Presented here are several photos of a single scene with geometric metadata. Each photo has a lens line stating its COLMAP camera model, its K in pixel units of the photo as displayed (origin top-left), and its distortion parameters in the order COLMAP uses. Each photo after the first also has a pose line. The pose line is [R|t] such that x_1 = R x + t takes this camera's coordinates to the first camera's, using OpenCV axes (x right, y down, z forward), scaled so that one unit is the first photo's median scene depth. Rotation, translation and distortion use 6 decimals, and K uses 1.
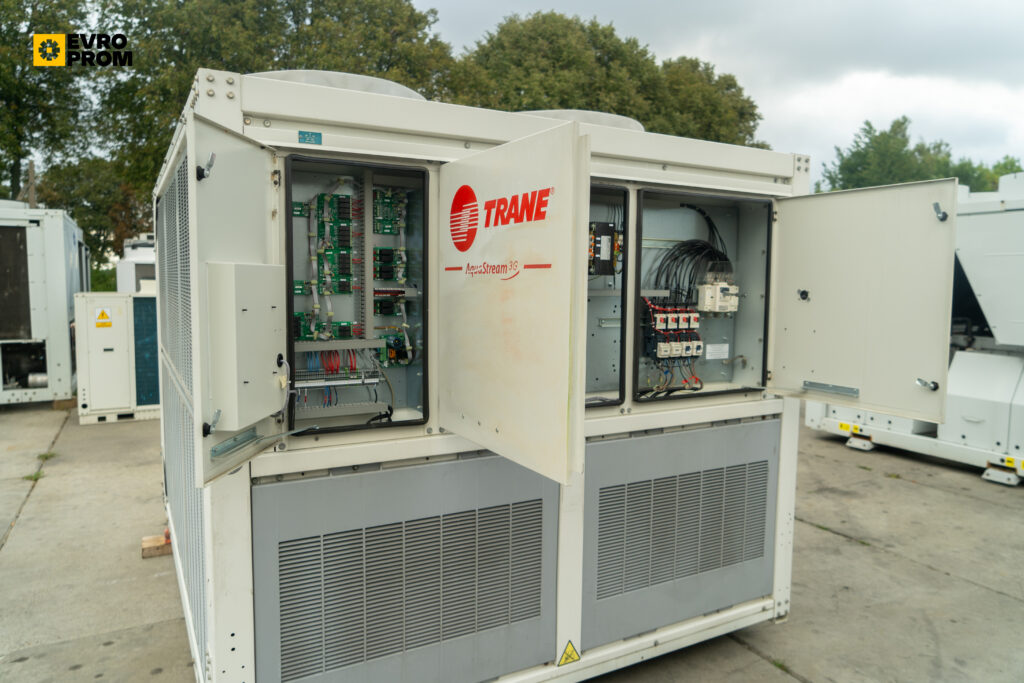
lens RADIAL K [[700.3, 0, 512.0], [0, 700.3, 341.5], [0, 0, 1]] dist [-0.006806, 0.000146]
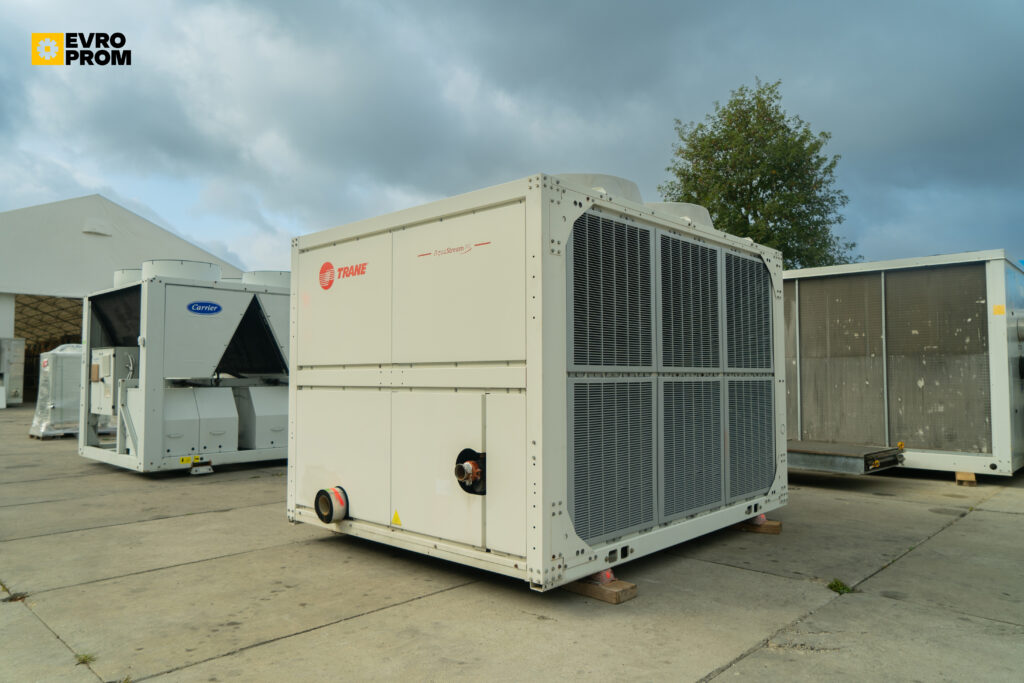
lens RADIAL K [[712.9, 0, 512.0], [0, 712.9, 341.5], [0, 0, 1]] dist [-0.023304, 0.000422]
pose [[-0.317014, 0.038821, 0.947626, -0.855189], [0.085338, 0.996277, -0.012266, 0.004718], [-0.944574, 0.076981, -0.319146, 0.825963]]
